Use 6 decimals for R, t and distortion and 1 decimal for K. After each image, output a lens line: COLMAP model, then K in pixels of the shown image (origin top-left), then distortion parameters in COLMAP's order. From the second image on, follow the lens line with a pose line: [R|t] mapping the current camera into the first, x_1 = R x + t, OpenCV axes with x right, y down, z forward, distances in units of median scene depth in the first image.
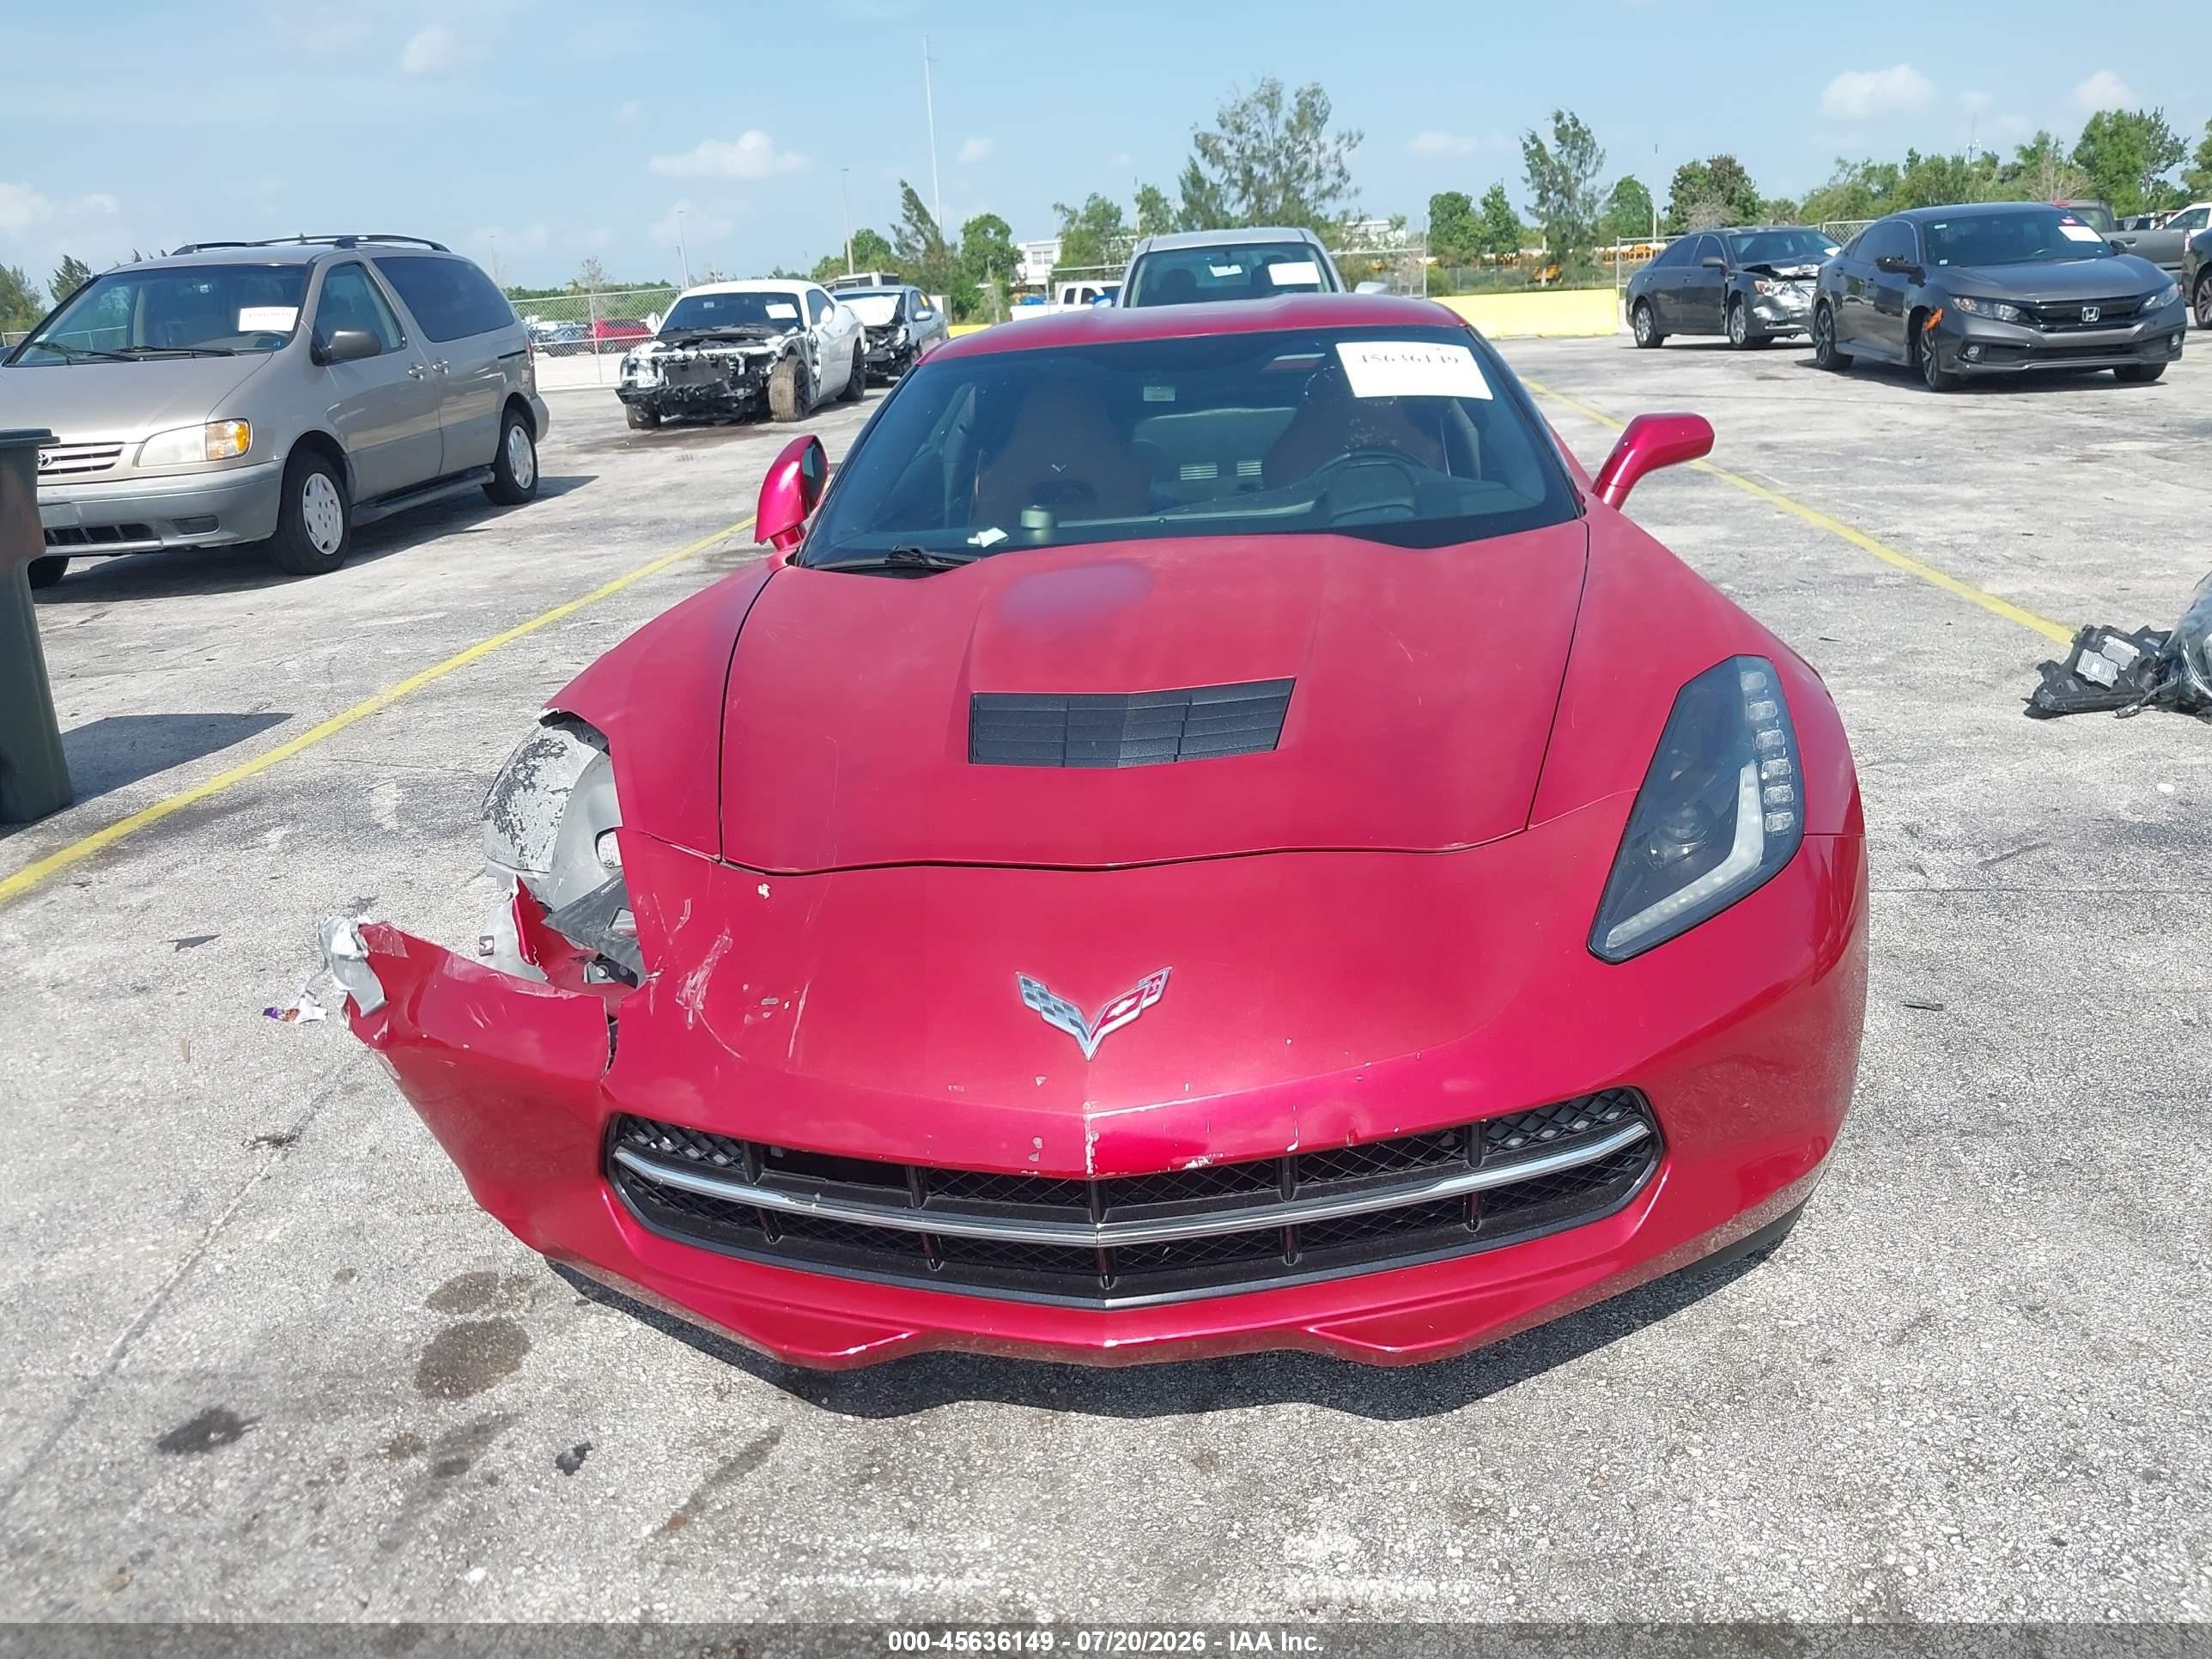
lens RADIAL K [[1768.5, 0, 1093.4], [0, 1768.5, 816.8], [0, 0, 1]] dist [-0.015743, 0.010342]
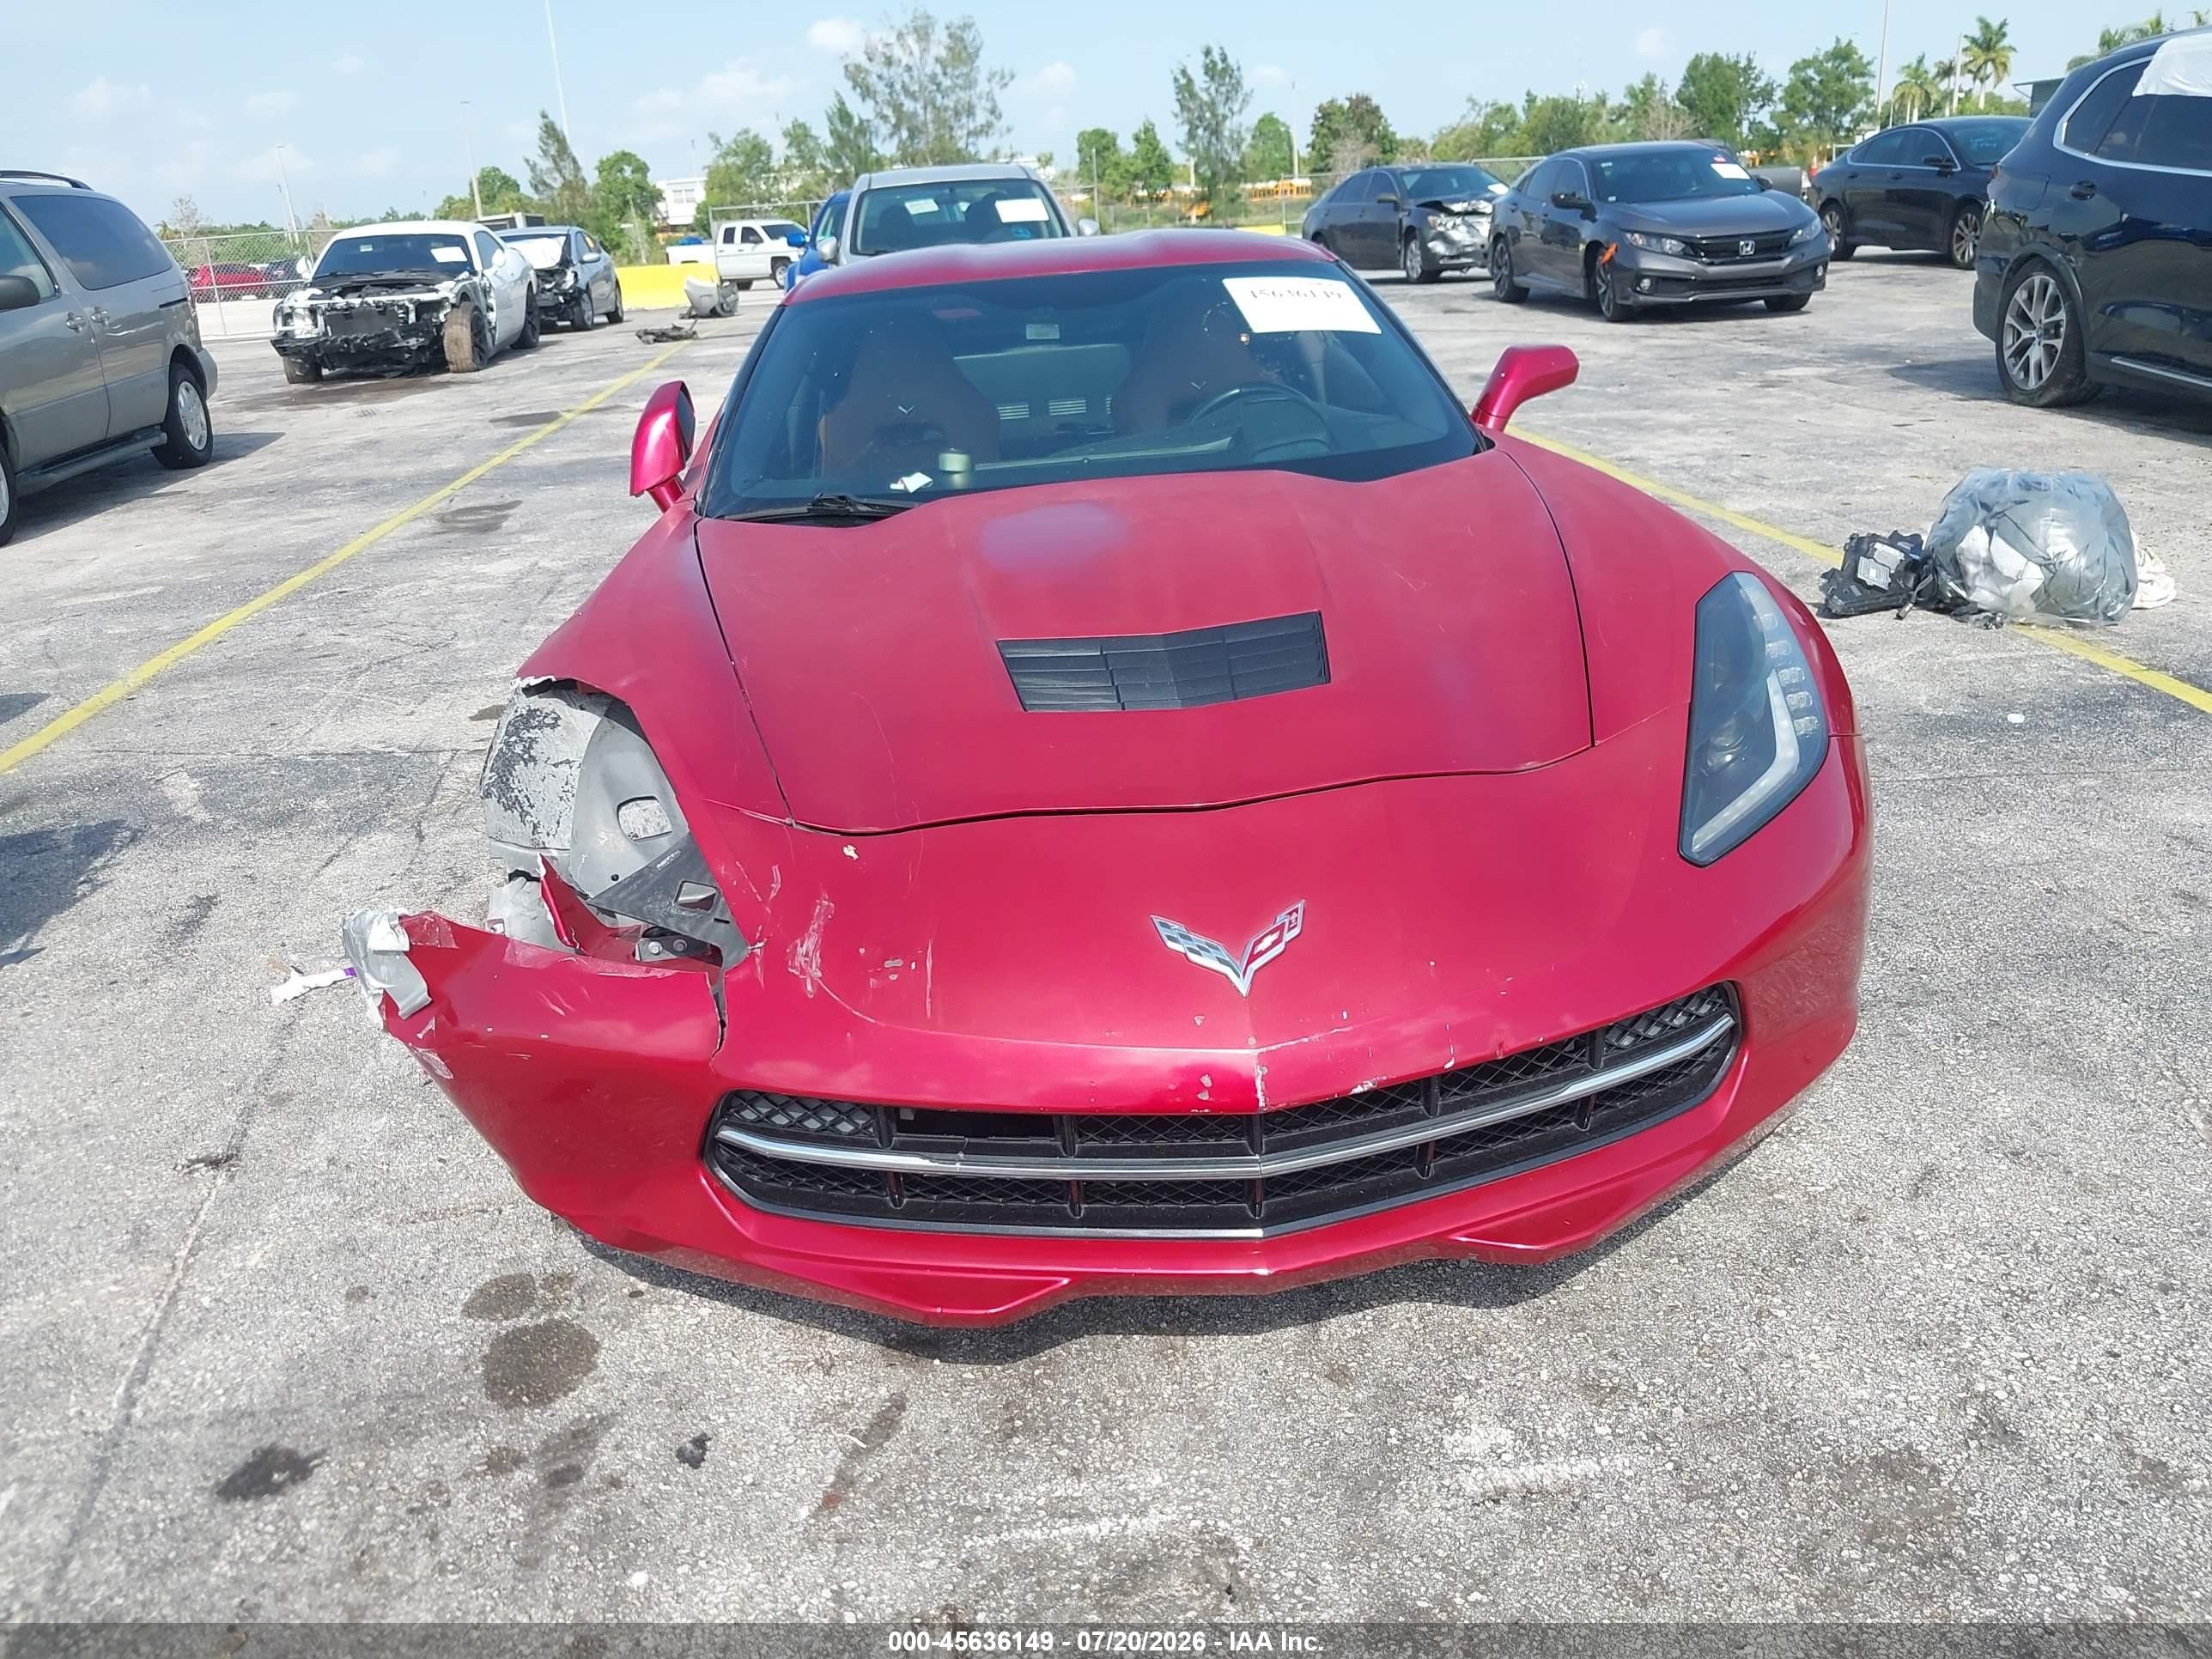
lens RADIAL K [[1768.5, 0, 1087.1], [0, 1768.5, 839.7], [0, 0, 1]] dist [-0.015743, 0.010342]
pose [[0.982513, -0.064208, 0.174771, -0.183541], [0.056614, 0.997237, 0.048101, -0.003405], [-0.177376, -0.037365, 0.983434, 0.018663]]
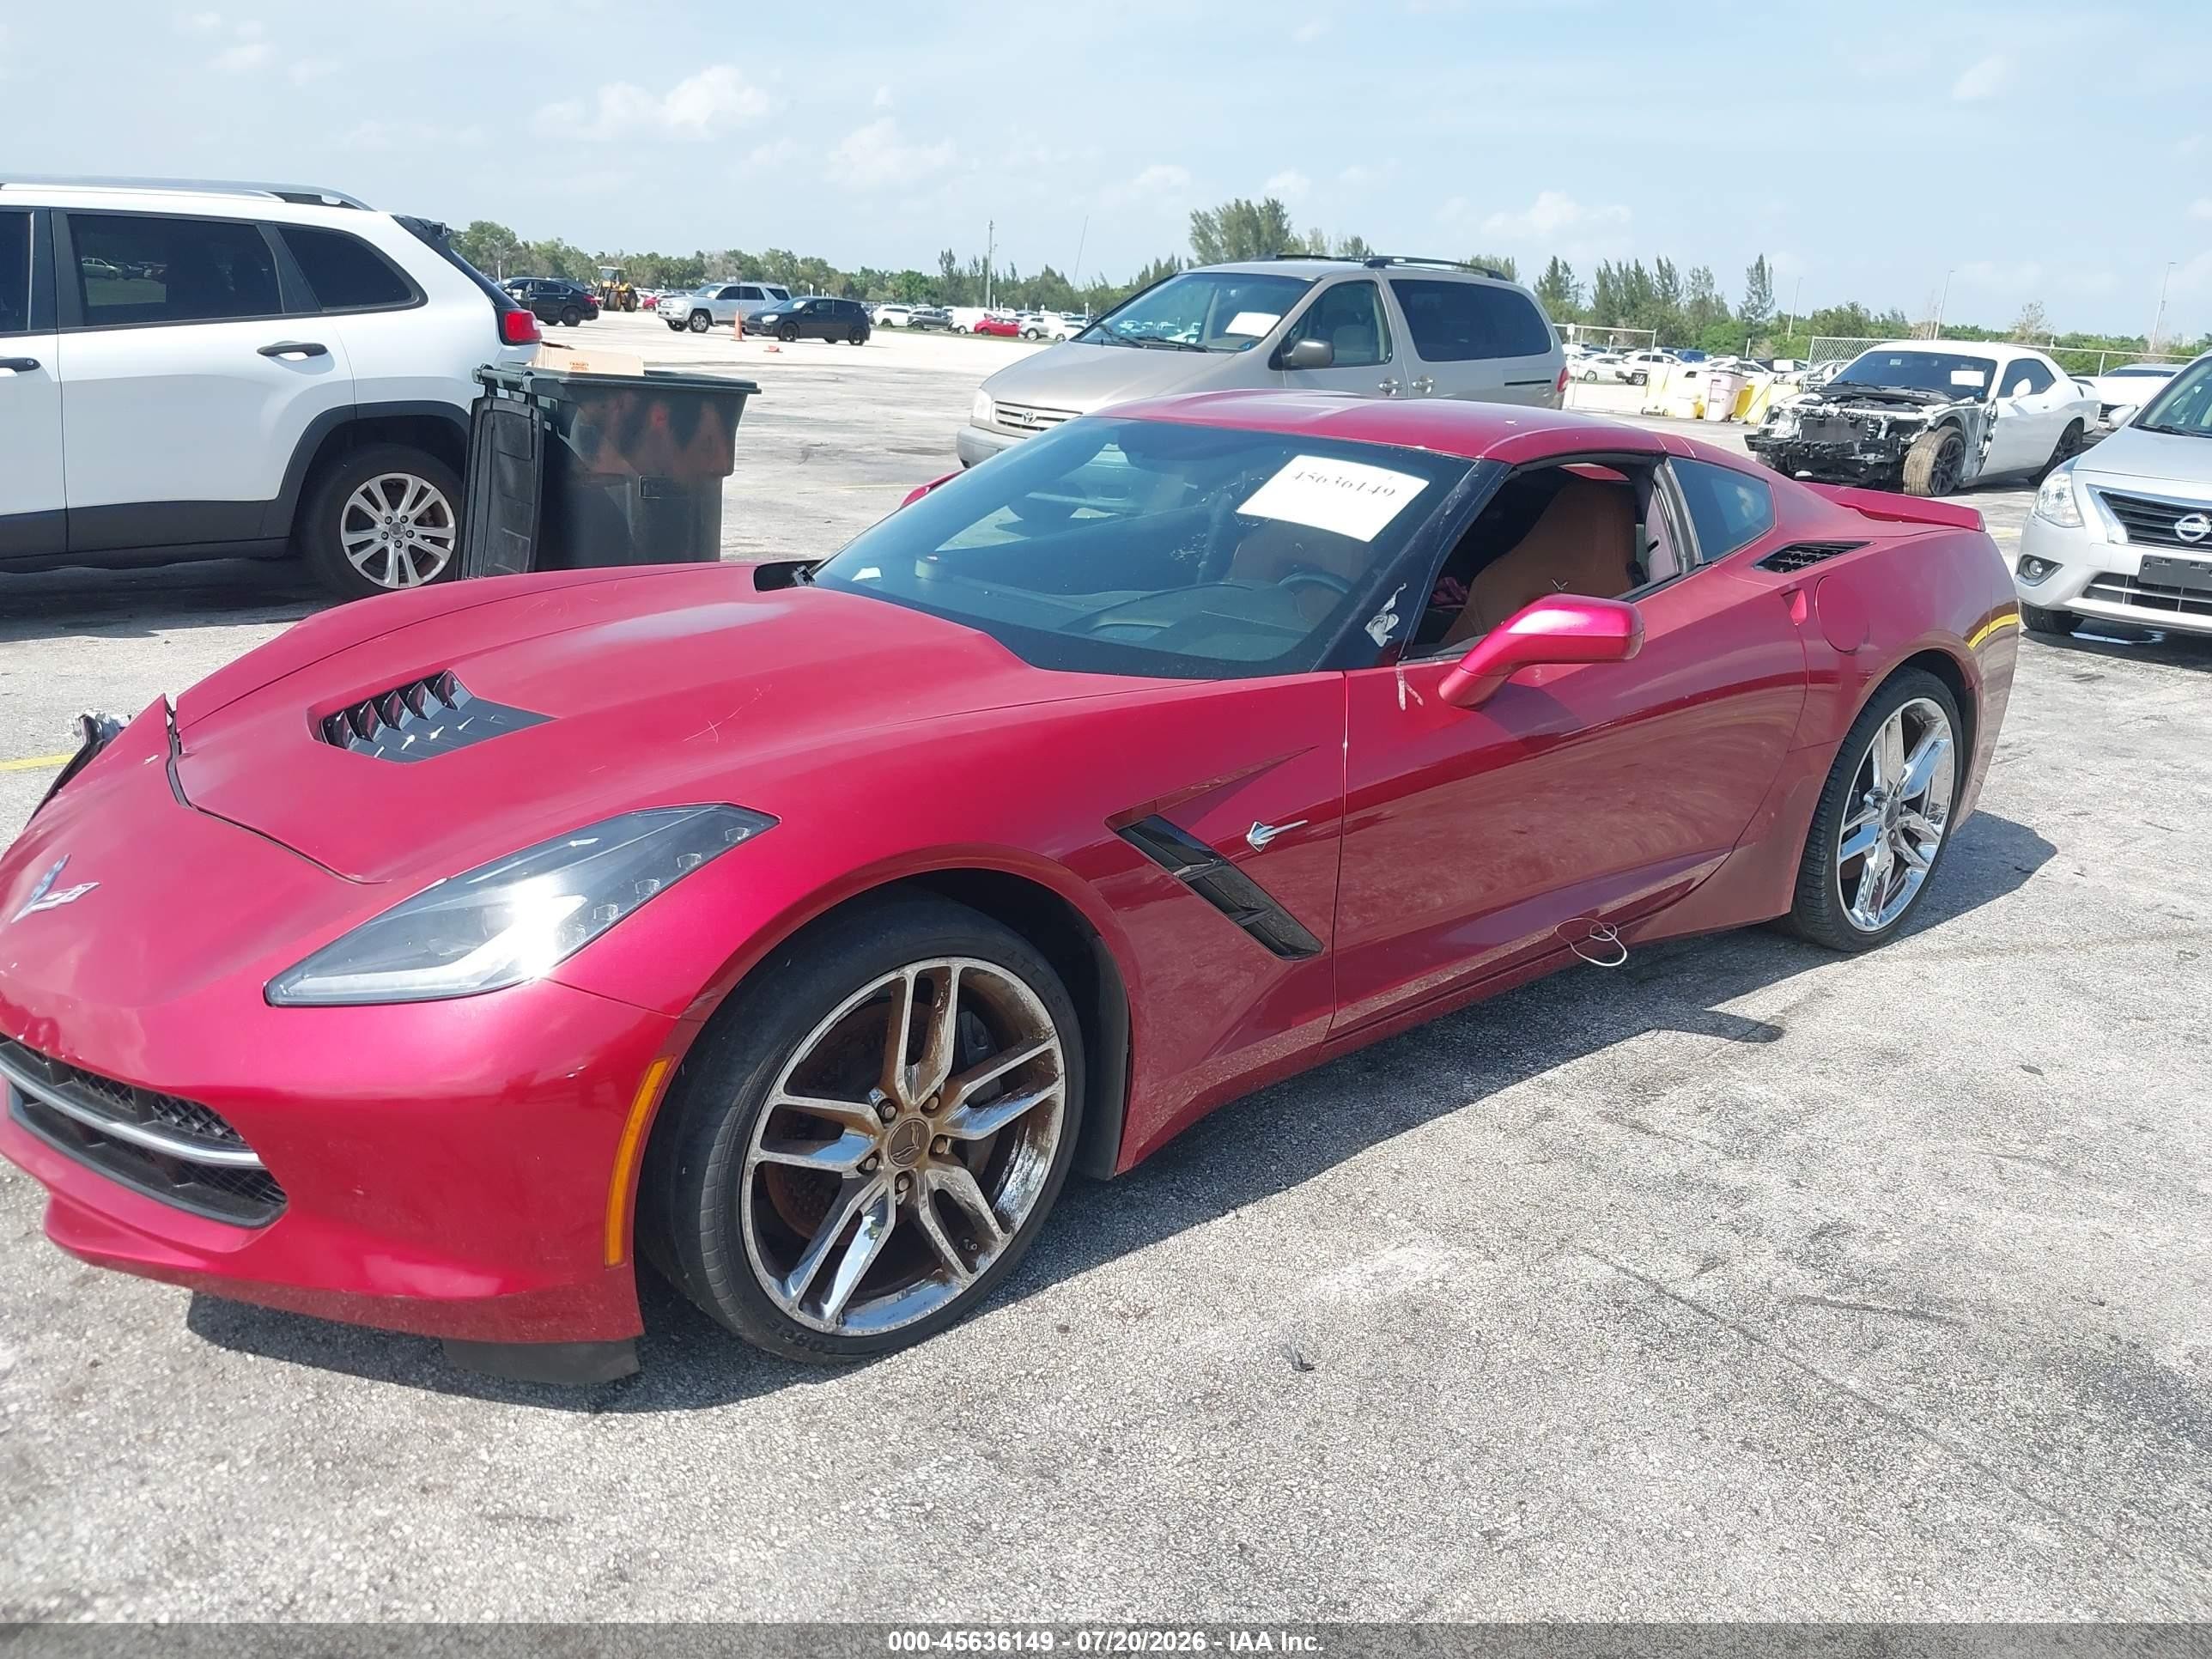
lens RADIAL K [[1768.5, 0, 1116.9], [0, 1768.5, 820.4], [0, 0, 1]] dist [-0.015743, 0.010342]
pose [[0.725643, 0.278726, -0.629091, 0.975661], [-0.285081, 0.953902, 0.093802, -0.203251], [0.626236, 0.111276, 0.771652, 0.352057]]
